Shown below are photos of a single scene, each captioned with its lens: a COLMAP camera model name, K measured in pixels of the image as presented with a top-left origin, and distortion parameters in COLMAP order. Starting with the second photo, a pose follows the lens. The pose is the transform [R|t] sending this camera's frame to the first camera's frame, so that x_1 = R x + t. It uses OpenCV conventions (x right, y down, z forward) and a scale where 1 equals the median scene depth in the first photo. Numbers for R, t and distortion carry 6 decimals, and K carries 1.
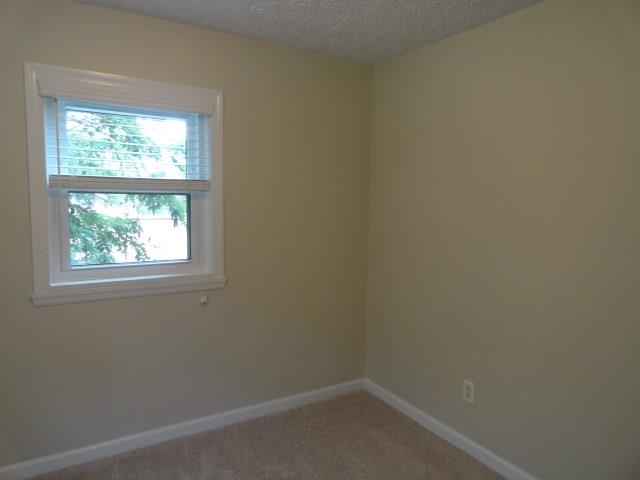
lens RADIAL K [[440.6, 0, 318.8], [0, 440.6, 240.4], [0, 0, 1]] dist [-0.000052, 0.003790]
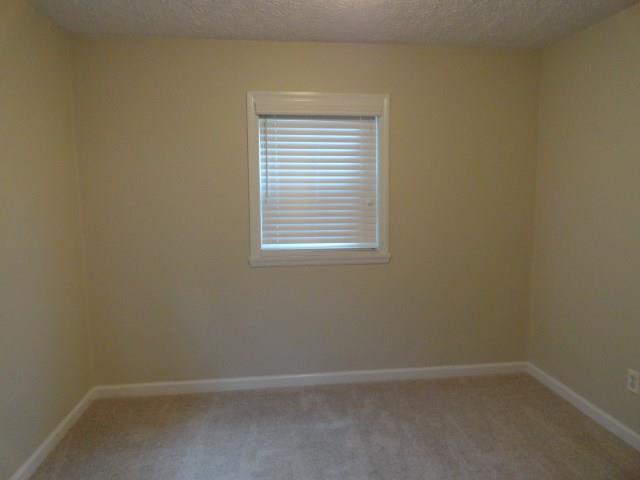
lens RADIAL K [[440.6, 0, 318.8], [0, 440.6, 240.4], [0, 0, 1]] dist [-0.000052, 0.003790]
pose [[0.912754, 0.026649, -0.407639, 0.098639], [-0.016845, 0.999477, 0.027621, 0.020745], [0.408162, -0.018345, 0.912725, -0.153742]]
